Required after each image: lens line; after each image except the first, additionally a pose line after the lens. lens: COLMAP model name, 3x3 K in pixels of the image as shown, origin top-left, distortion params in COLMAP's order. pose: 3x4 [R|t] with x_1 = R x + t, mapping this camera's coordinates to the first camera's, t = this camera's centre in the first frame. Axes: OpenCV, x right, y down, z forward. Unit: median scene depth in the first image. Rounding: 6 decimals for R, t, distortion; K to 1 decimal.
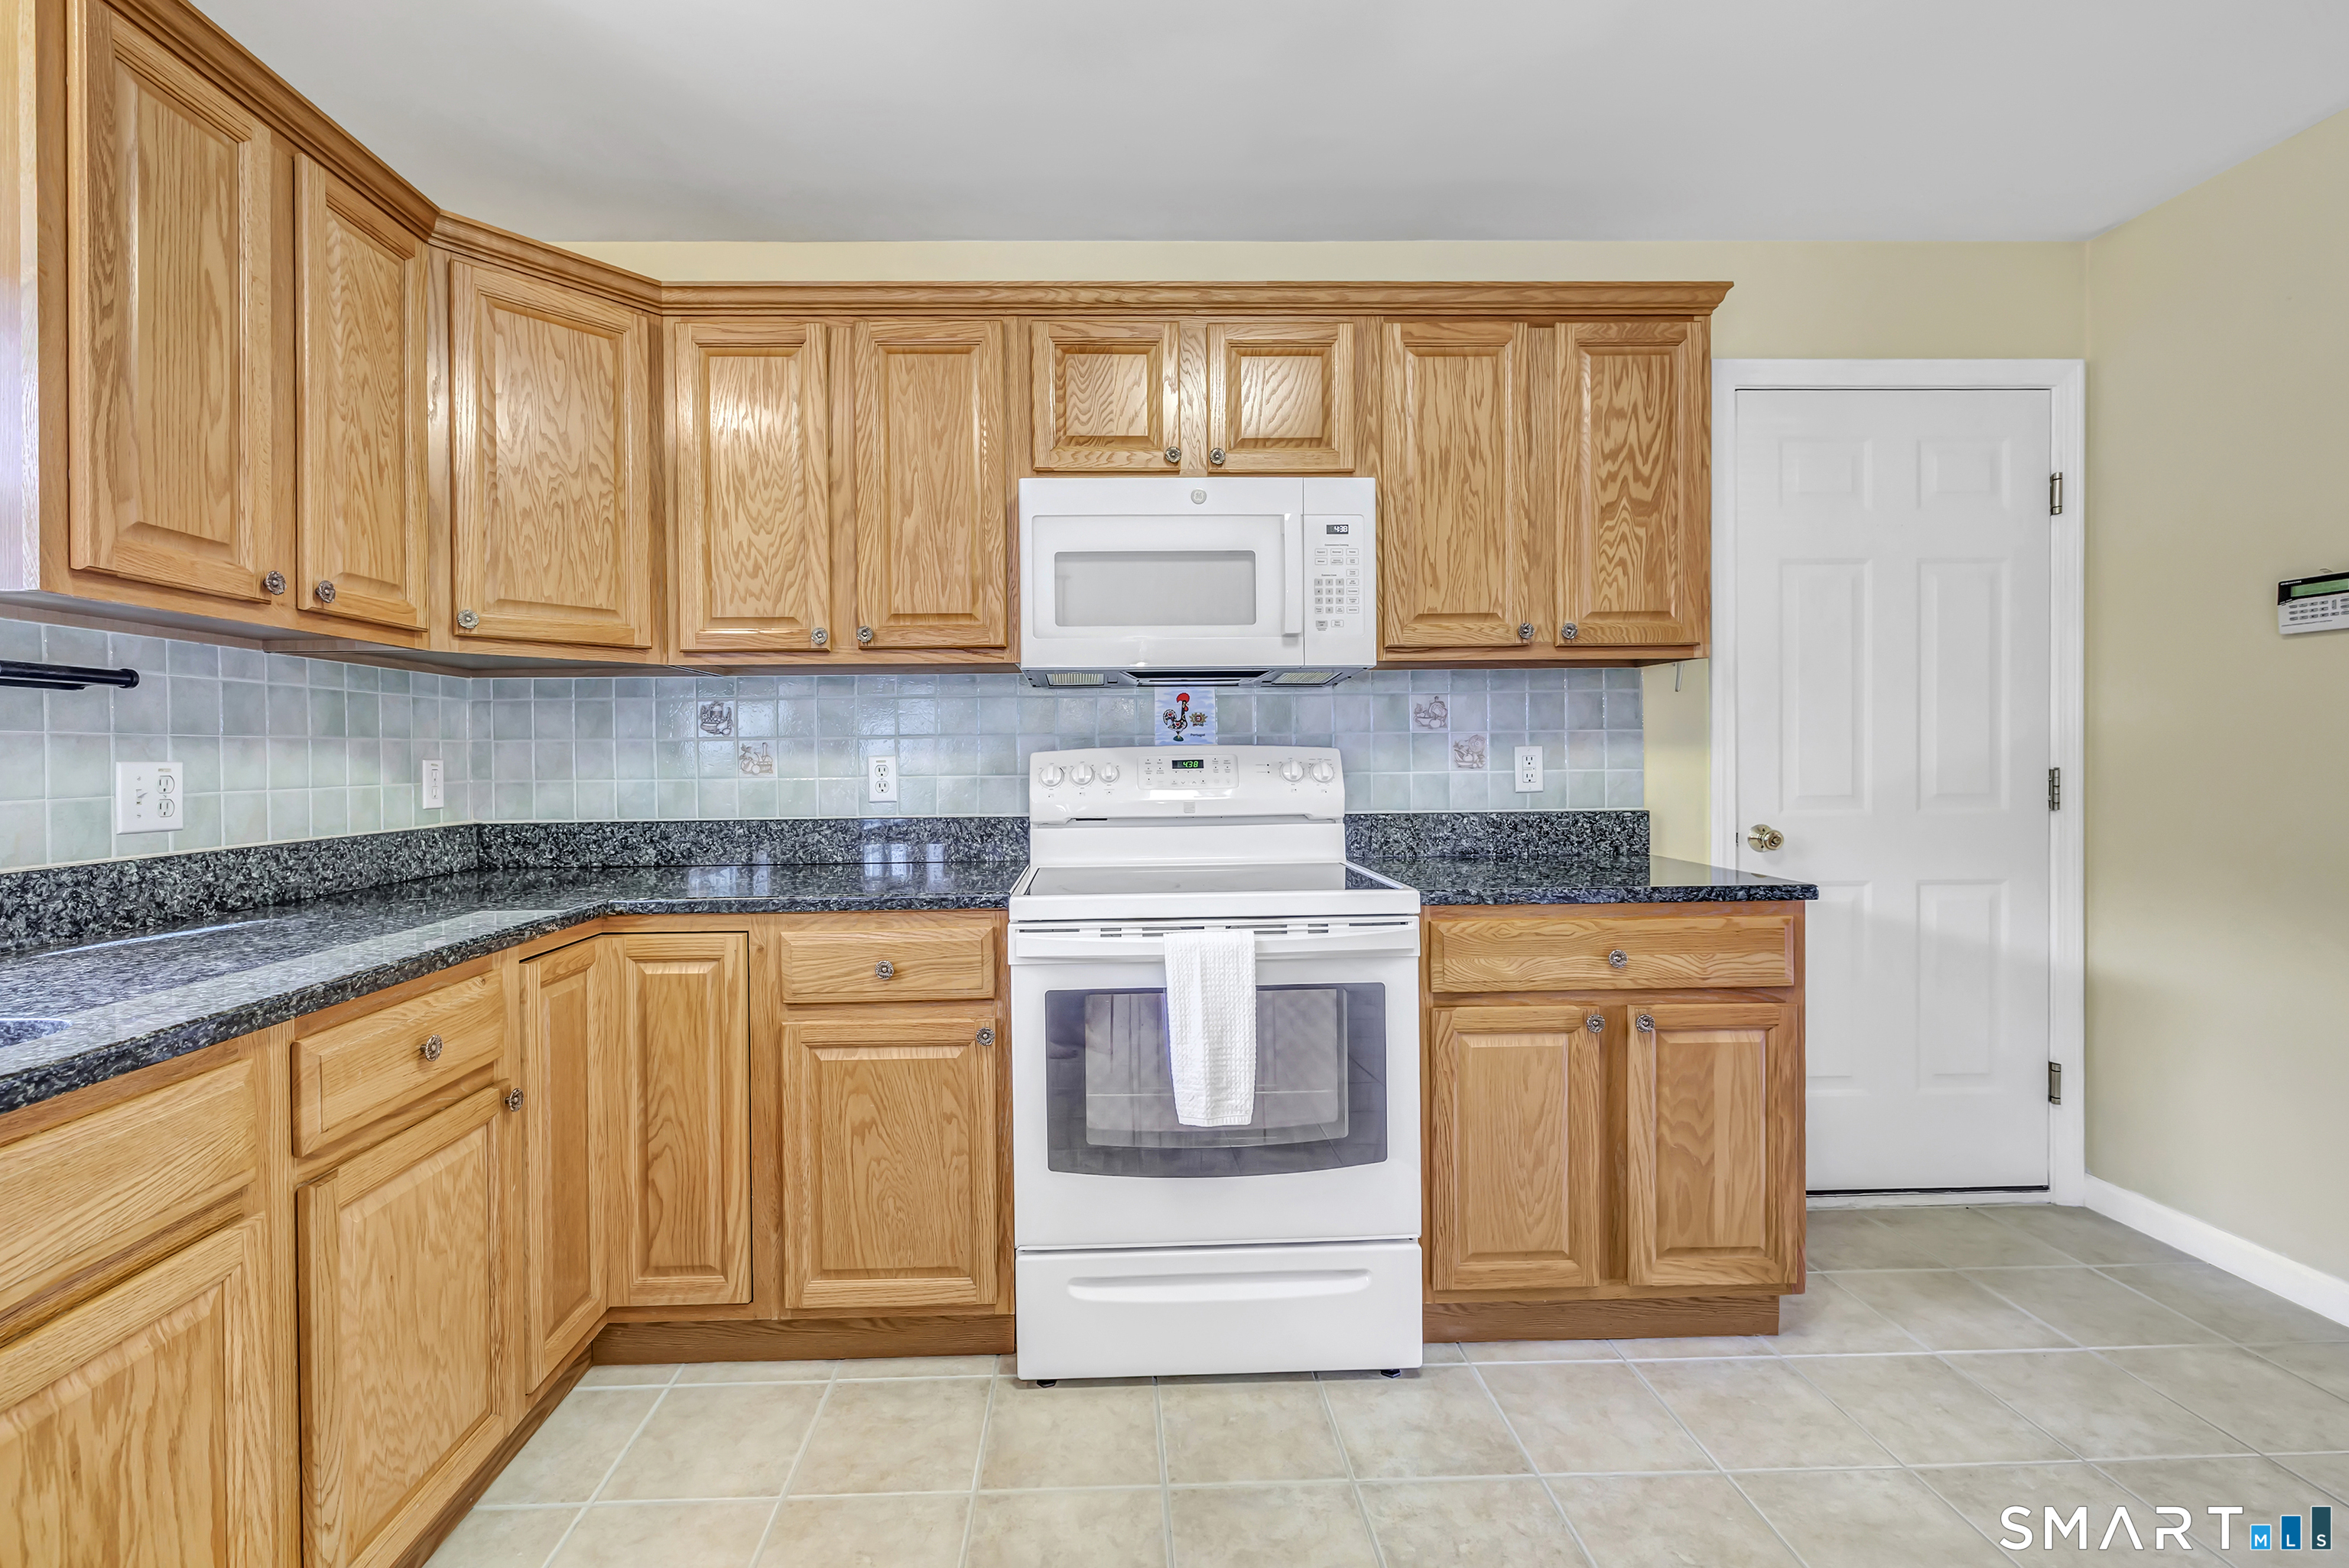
lens RADIAL K [[1014.7, 0, 1118.2], [0, 1014.7, 764.1], [0, 0, 1]] dist [-0.001075, -0.000408]
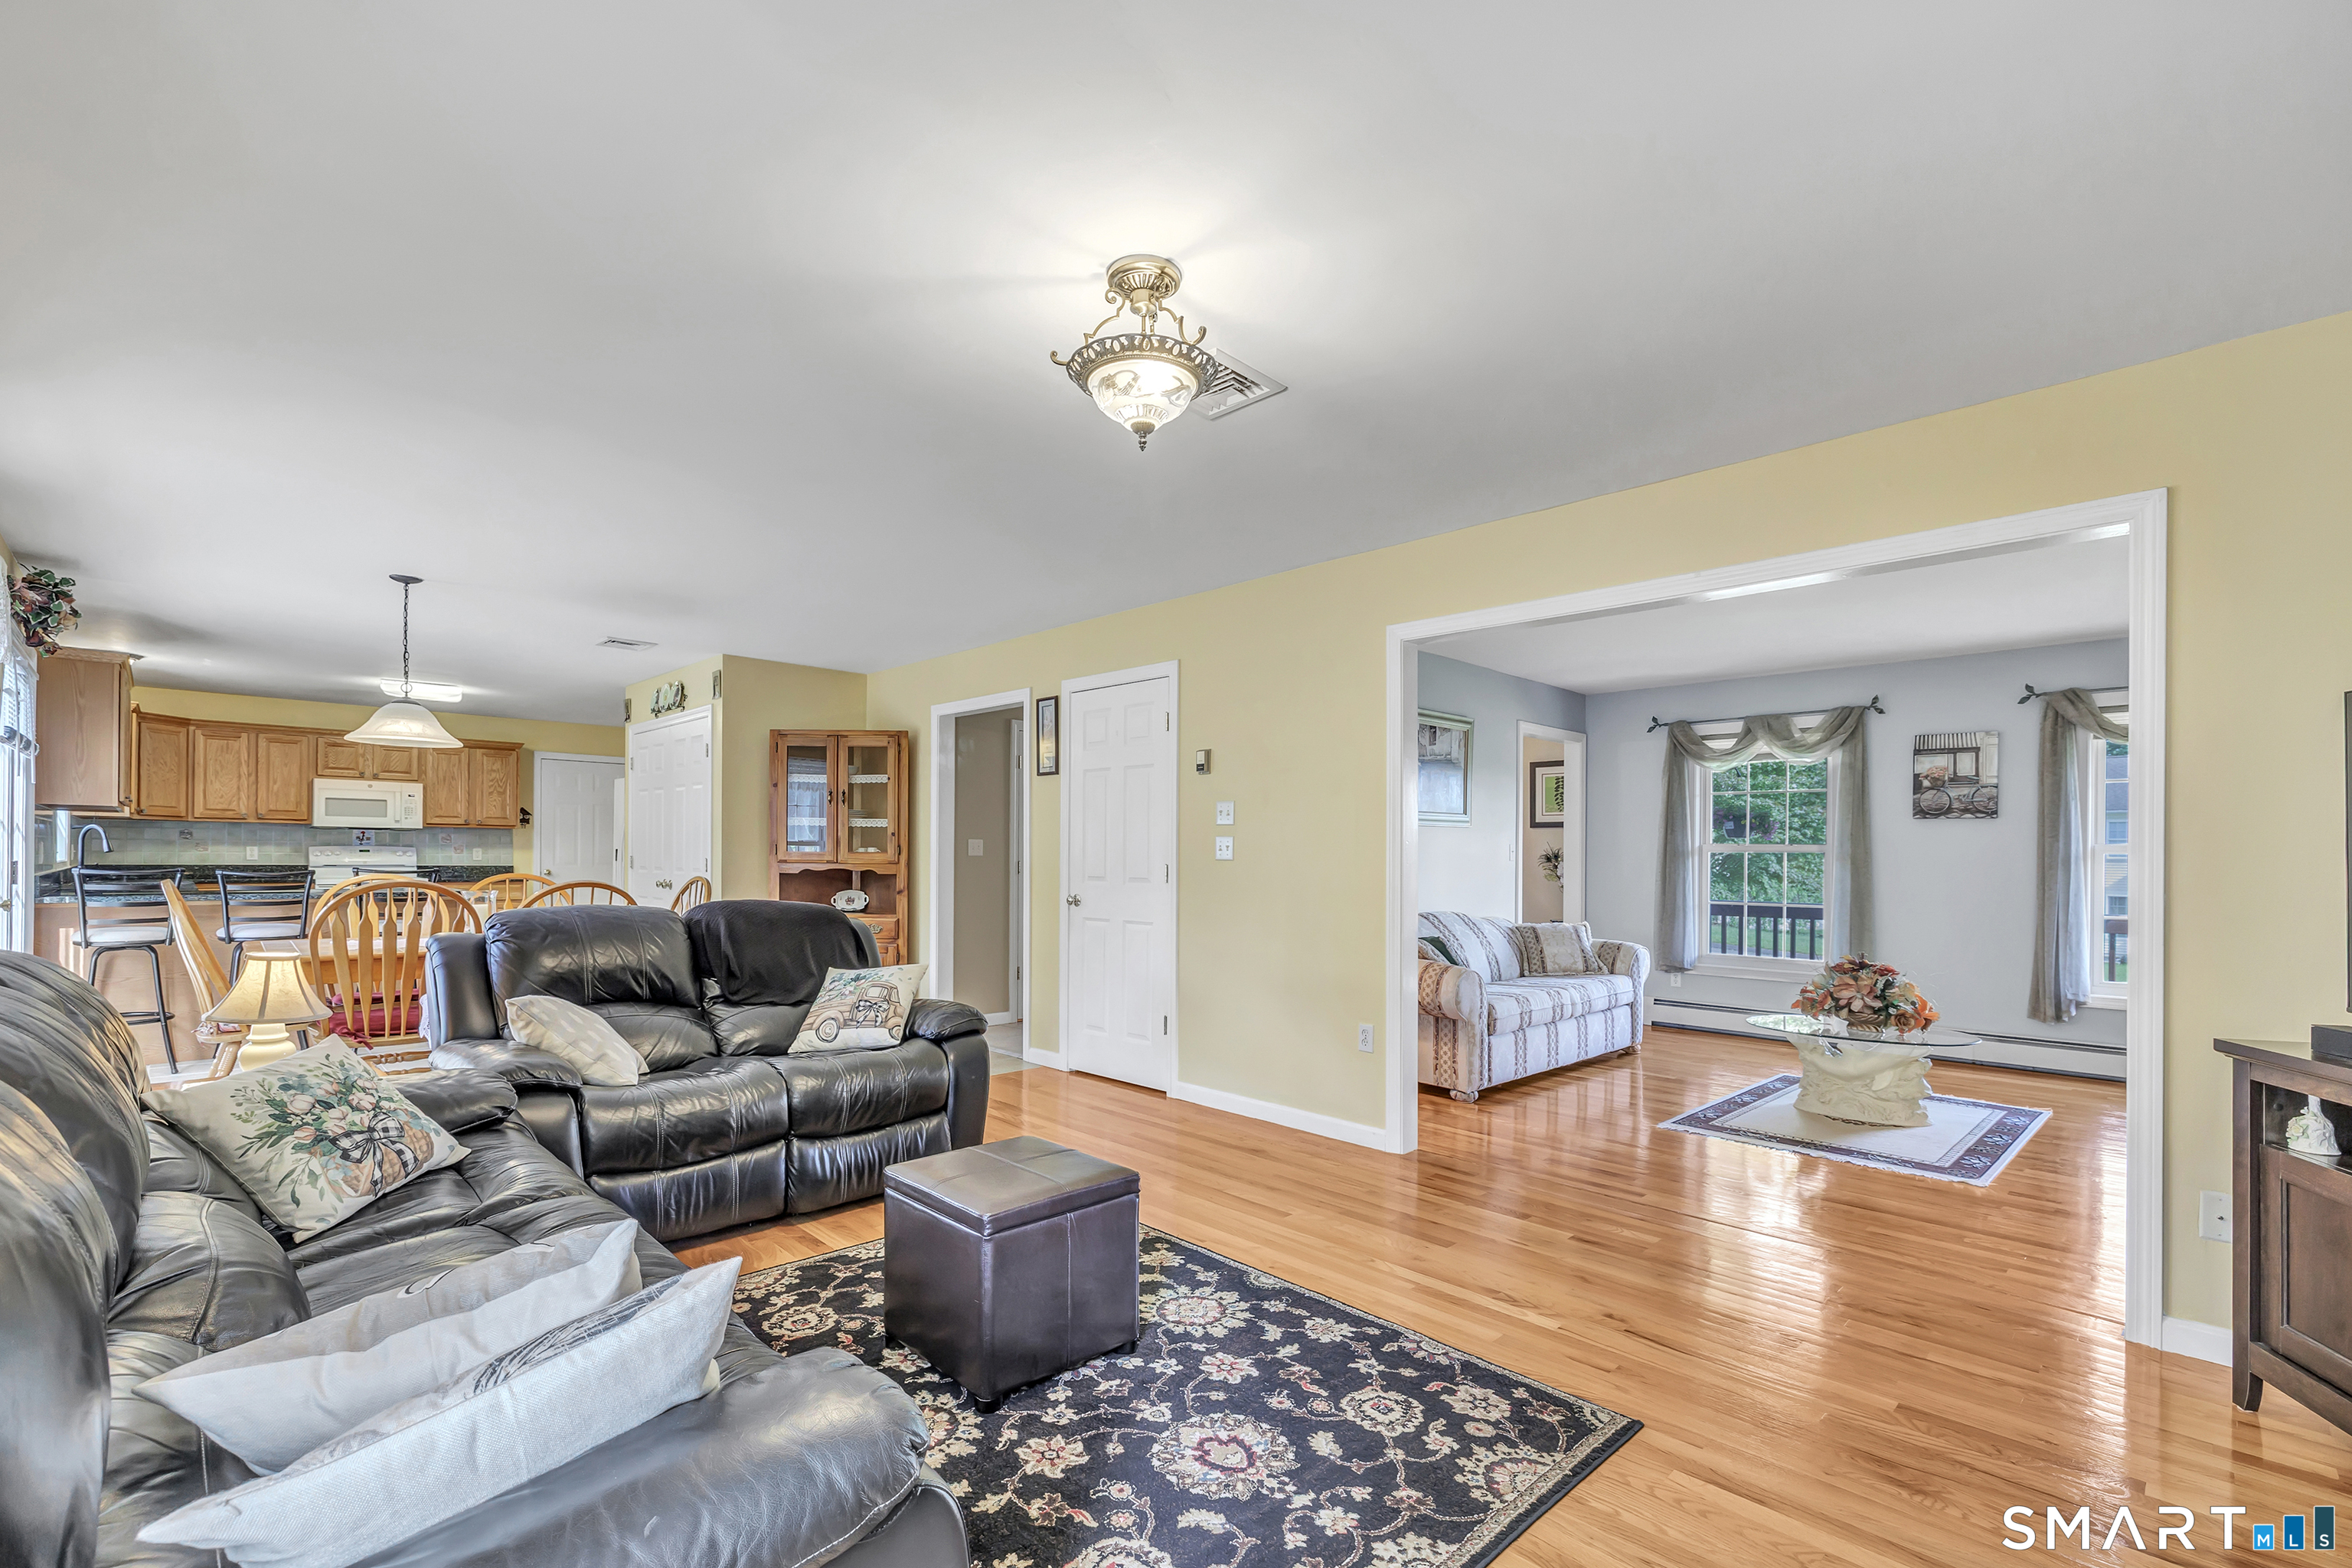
lens RADIAL K [[1016.1, 0, 1153.5], [0, 1016.1, 853.8], [0, 0, 1]] dist [-0.001075, -0.000408]
pose [[0.732993, 0.019756, 0.679949, -0.425379], [-0.011876, 0.999797, -0.016247, 0.045705], [-0.680133, 0.003834, 0.733079, -4.599085]]
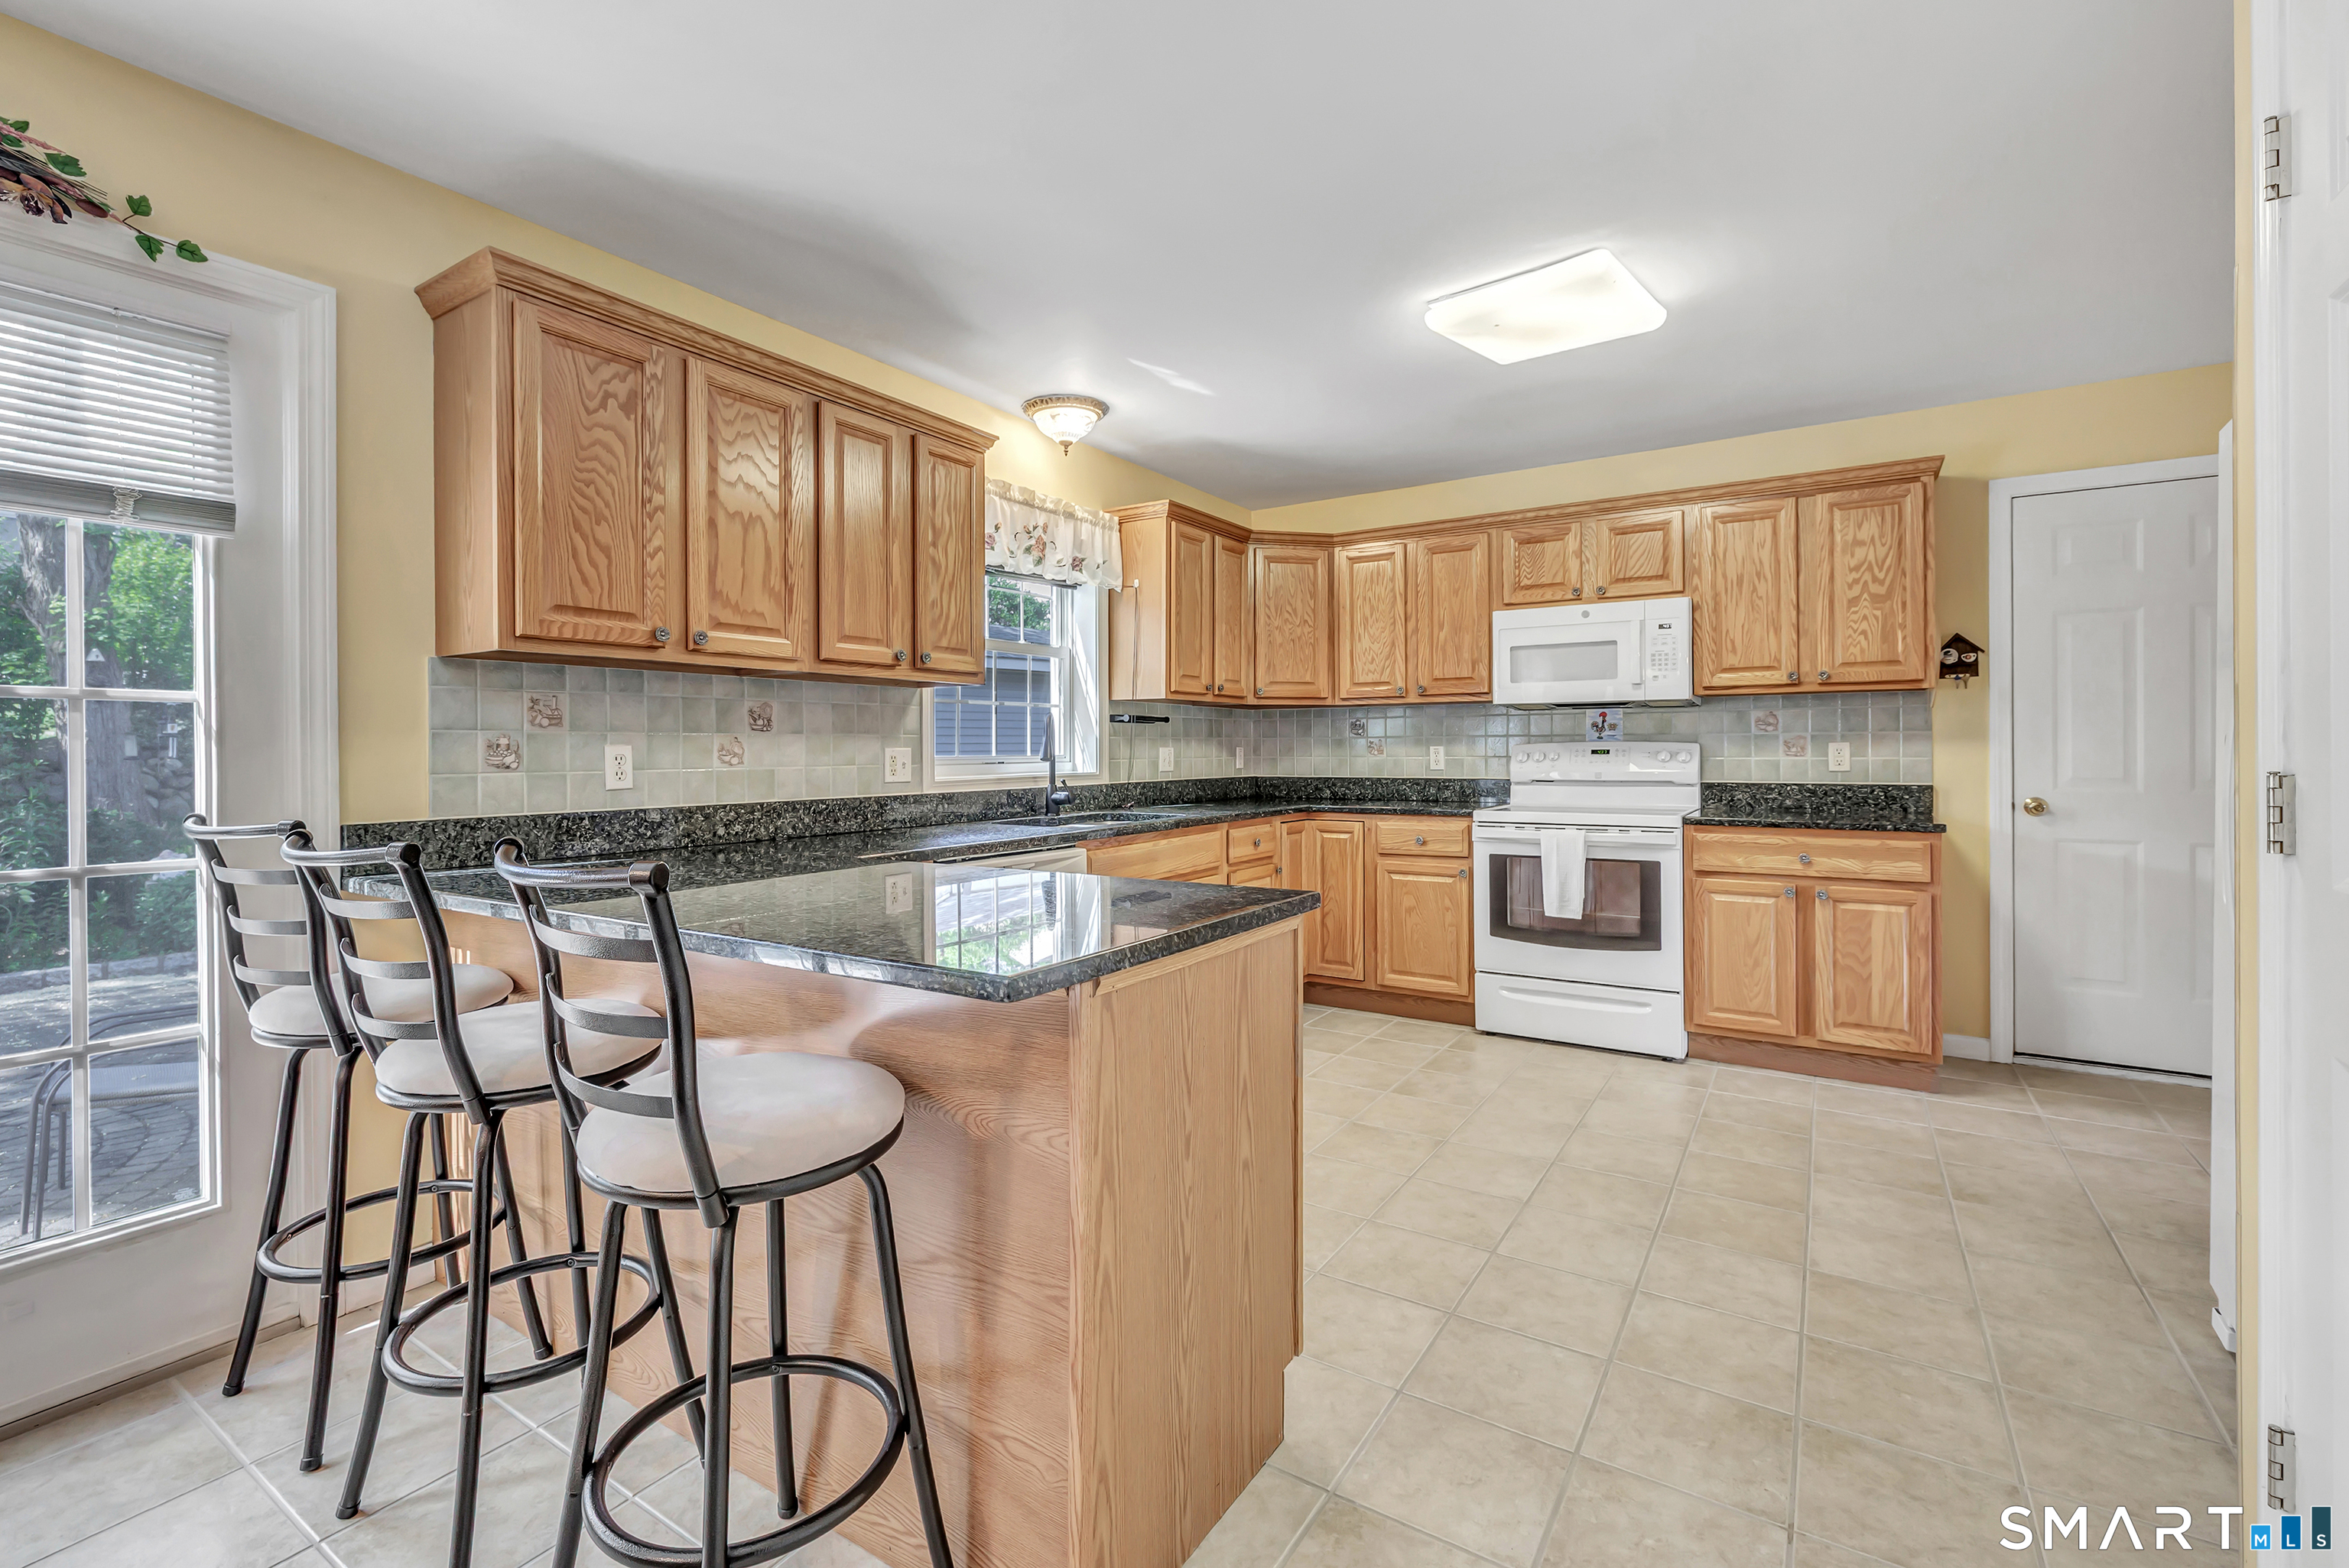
lens RADIAL K [[1014.7, 0, 1171.5], [0, 1014.7, 747.8], [0, 0, 1]] dist [-0.001075, -0.000408]
pose [[0.828472, 0.005532, -0.560004, 0.561375], [-0.009222, 0.999950, -0.003765, 0.008042], [0.559955, 0.008284, 0.828482, -1.156605]]
